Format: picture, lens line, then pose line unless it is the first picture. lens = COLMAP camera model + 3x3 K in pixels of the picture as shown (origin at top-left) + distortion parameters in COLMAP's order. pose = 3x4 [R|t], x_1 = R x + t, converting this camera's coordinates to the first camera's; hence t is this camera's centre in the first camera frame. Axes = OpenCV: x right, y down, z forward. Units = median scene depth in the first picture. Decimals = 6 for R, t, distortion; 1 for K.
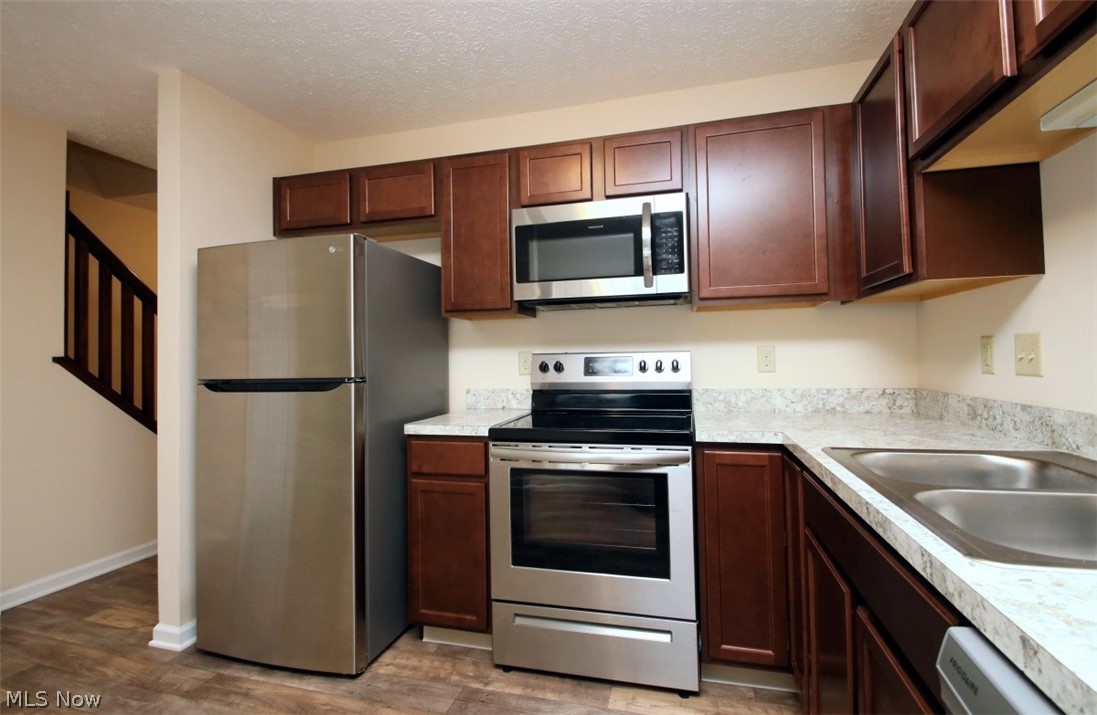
lens RADIAL K [[530.0, 0, 536.8], [0, 530.0, 339.4], [0, 0, 1]] dist [-0.006499, -0.002334]
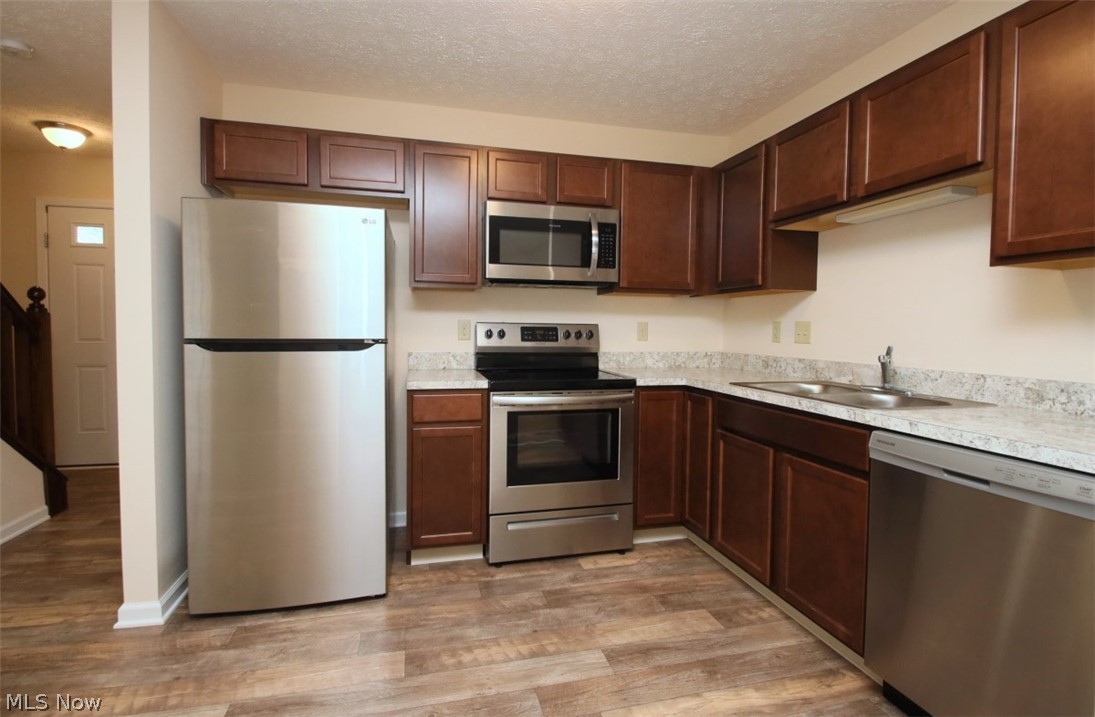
lens RADIAL K [[526.0, 0, 543.6], [0, 526.0, 352.8], [0, 0, 1]] dist [-0.011629, -0.001728]
pose [[0.866342, 0.004015, 0.499435, -0.589274], [-0.044013, 0.996691, 0.068334, 0.010094], [-0.497508, -0.081182, 0.863652, -0.122499]]
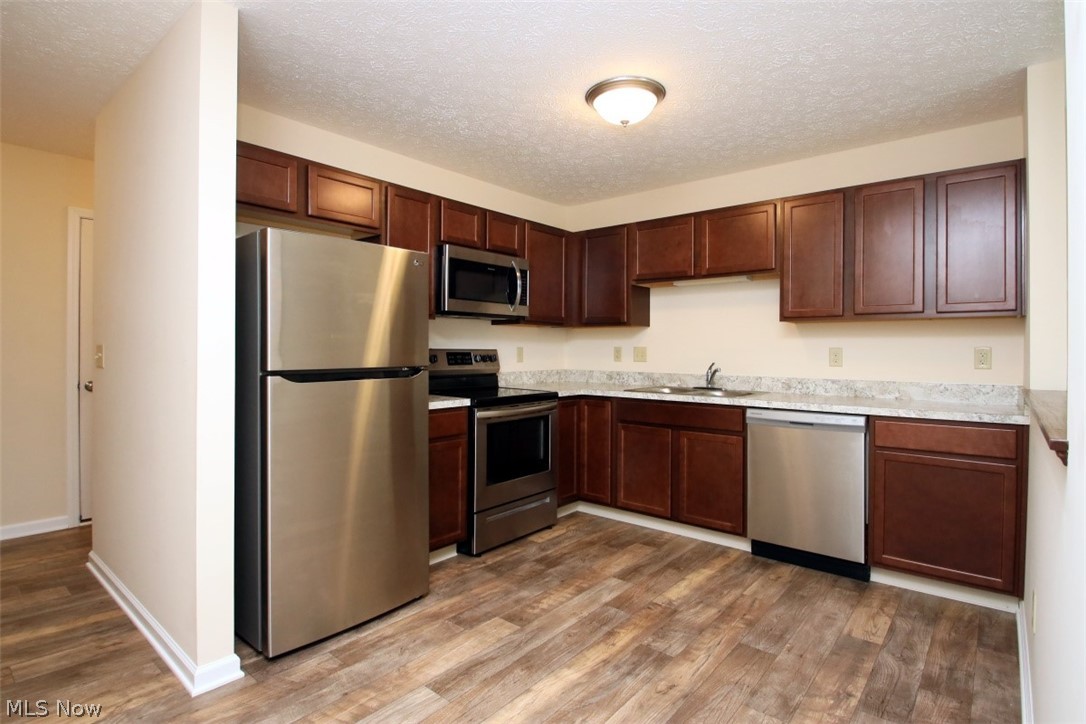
lens RADIAL K [[551.9, 0, 544.7], [0, 551.9, 355.1], [0, 0, 1]] dist [-0.020168, -0.001348]
pose [[0.409259, 0.009555, 0.912368, -1.397379], [-0.043391, 0.999018, 0.009001, 0.020511], [-0.911386, -0.043272, 0.409271, 0.192256]]
